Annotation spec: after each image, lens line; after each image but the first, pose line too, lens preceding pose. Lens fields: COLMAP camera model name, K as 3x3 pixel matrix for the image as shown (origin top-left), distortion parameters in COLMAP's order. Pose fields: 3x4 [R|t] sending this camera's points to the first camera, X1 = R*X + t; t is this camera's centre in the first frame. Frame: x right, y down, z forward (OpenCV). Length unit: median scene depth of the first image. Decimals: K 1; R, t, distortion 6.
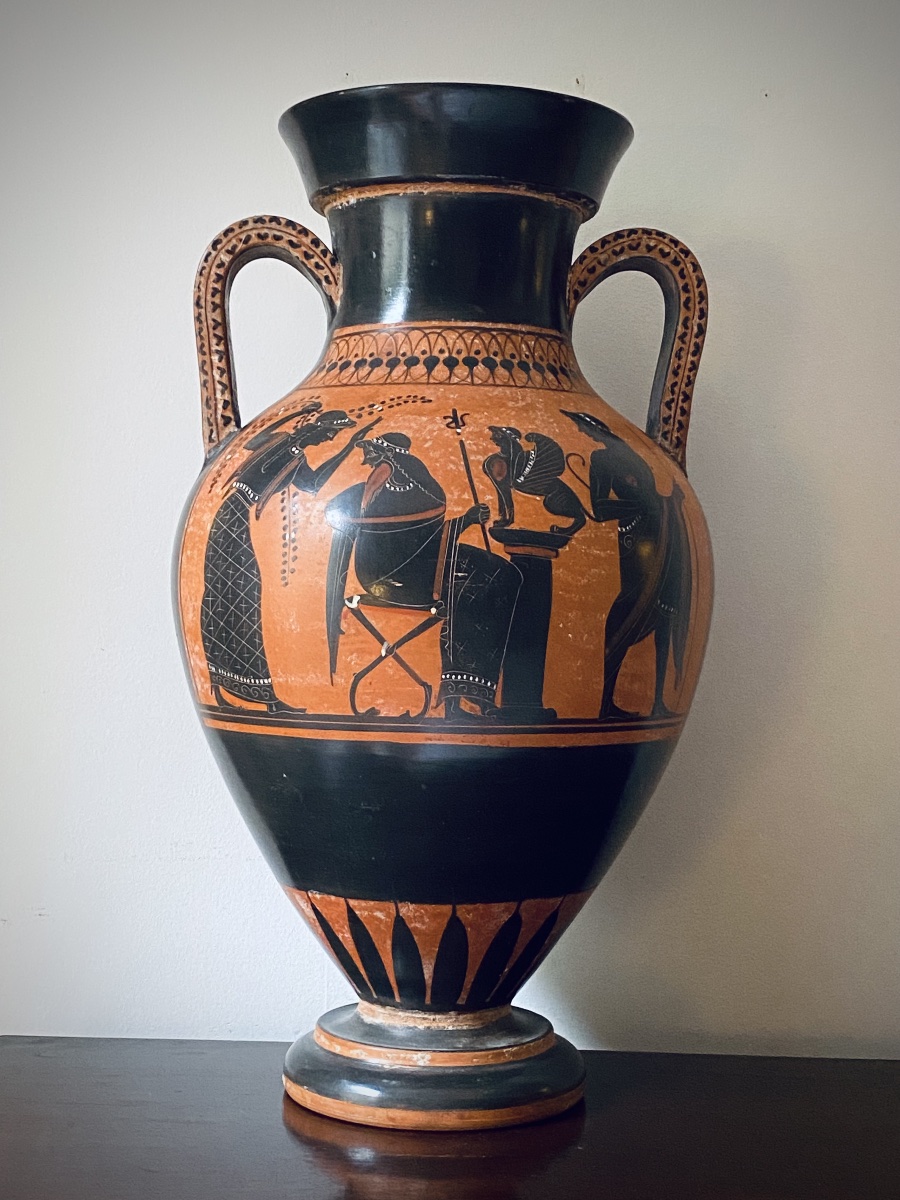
lens RADIAL K [[1761.7, 0, 450.0], [0, 1761.7, 600.0], [0, 0, 1]] dist [0.120080, -0.013599]
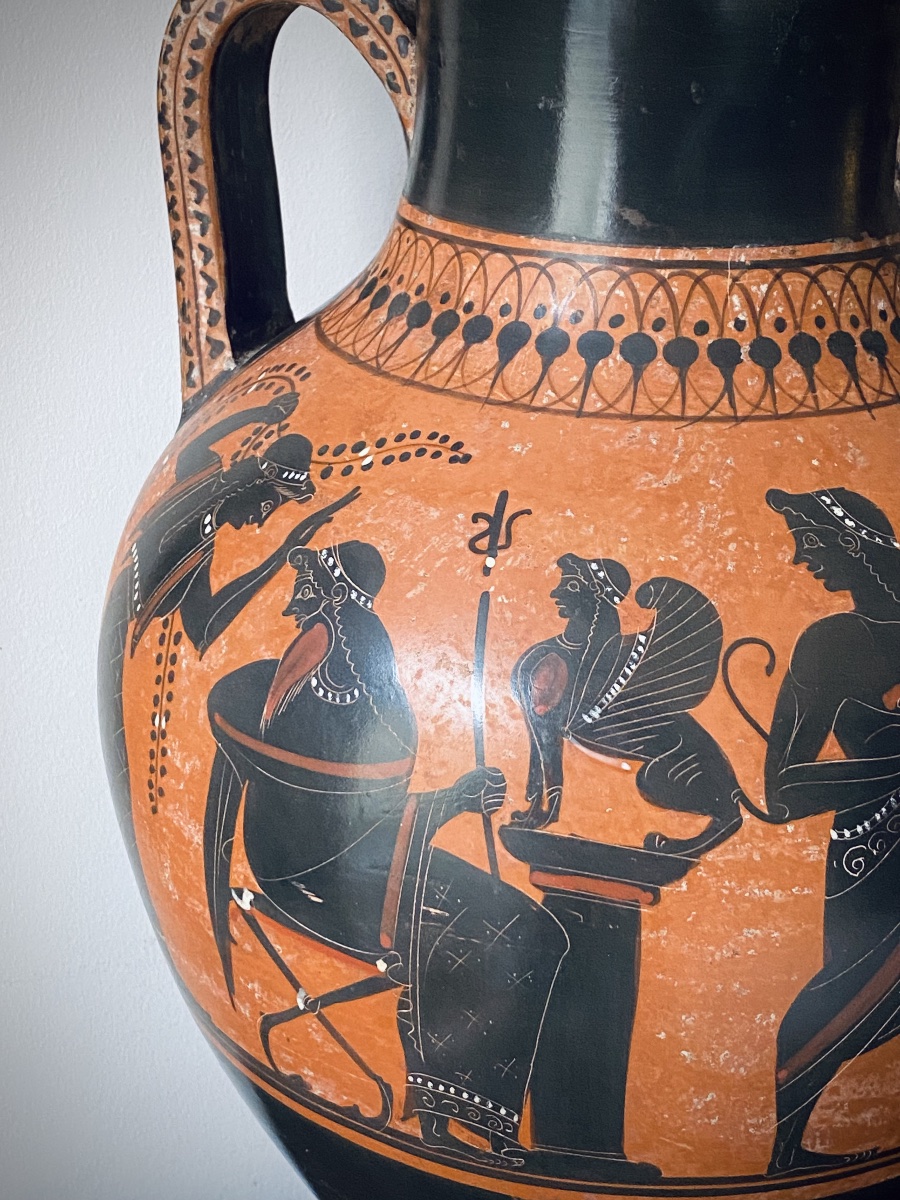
lens RADIAL K [[1796.8, 0, 451.6], [0, 1796.8, 512.7], [0, 0, 1]] dist [0.228812, -0.912692]
pose [[0.910724, 0.145483, -0.386545, 0.170318], [-0.013541, 0.945923, 0.324109, -0.255118], [0.412794, -0.289940, 0.863444, 0.603381]]
